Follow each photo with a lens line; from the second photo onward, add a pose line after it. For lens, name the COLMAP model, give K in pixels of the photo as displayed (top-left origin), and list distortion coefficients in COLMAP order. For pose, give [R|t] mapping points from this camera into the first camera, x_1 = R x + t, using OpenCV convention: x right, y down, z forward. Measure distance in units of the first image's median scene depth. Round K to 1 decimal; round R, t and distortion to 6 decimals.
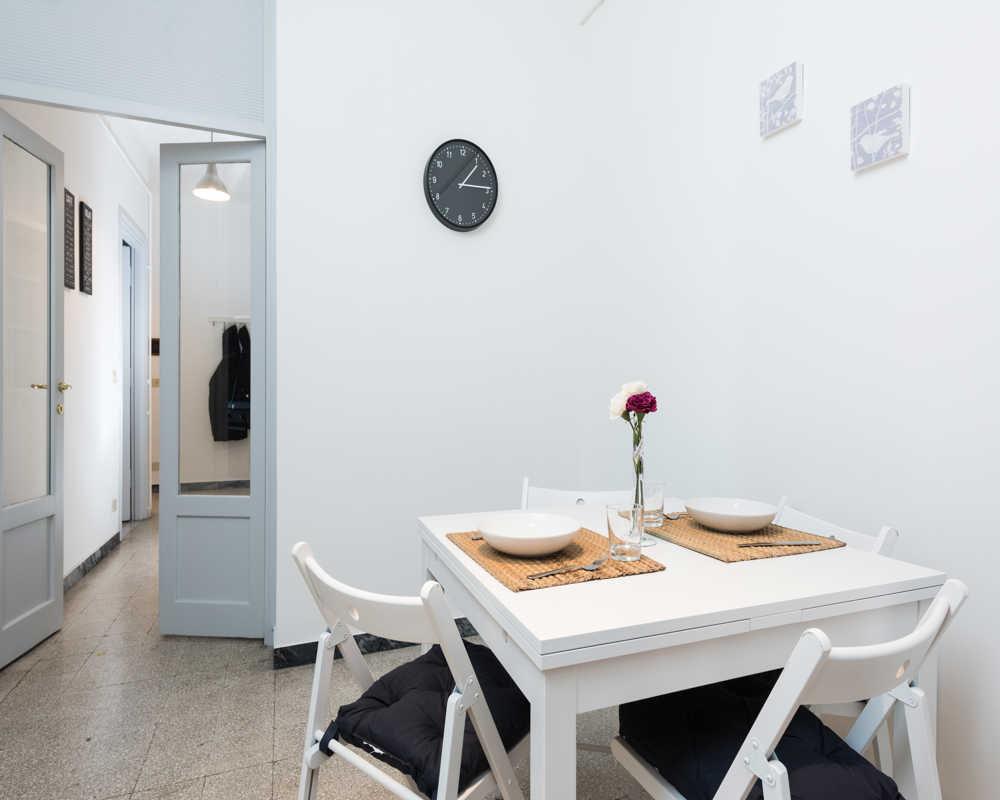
lens RADIAL K [[583.2, 0, 500.0], [0, 583.2, 400.0], [0, 0, 1]] dist [0.002191, 0.000687]
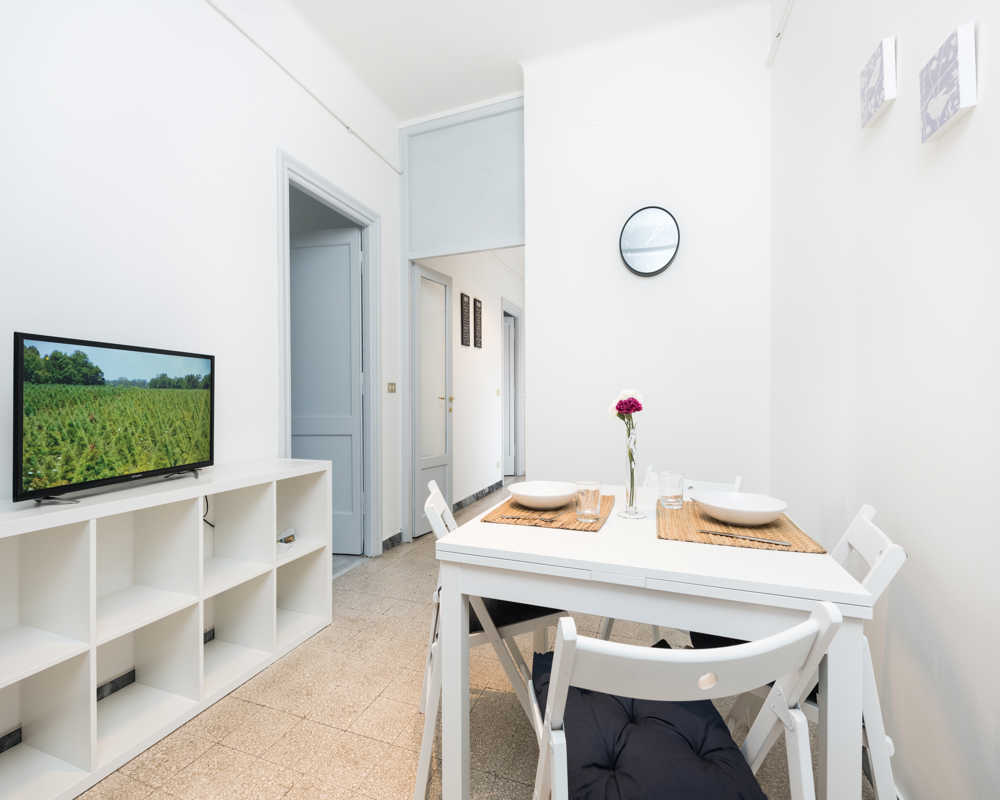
lens RADIAL K [[425.1, 0, 500.3], [0, 425.1, 405.1], [0, 0, 1]] dist [0.000314, -0.000170]
pose [[0.749838, -0.003852, -0.661610, 0.313175], [0.004289, 0.999990, -0.000962, 0.001069], [0.661608, -0.002116, 0.749847, 0.052714]]
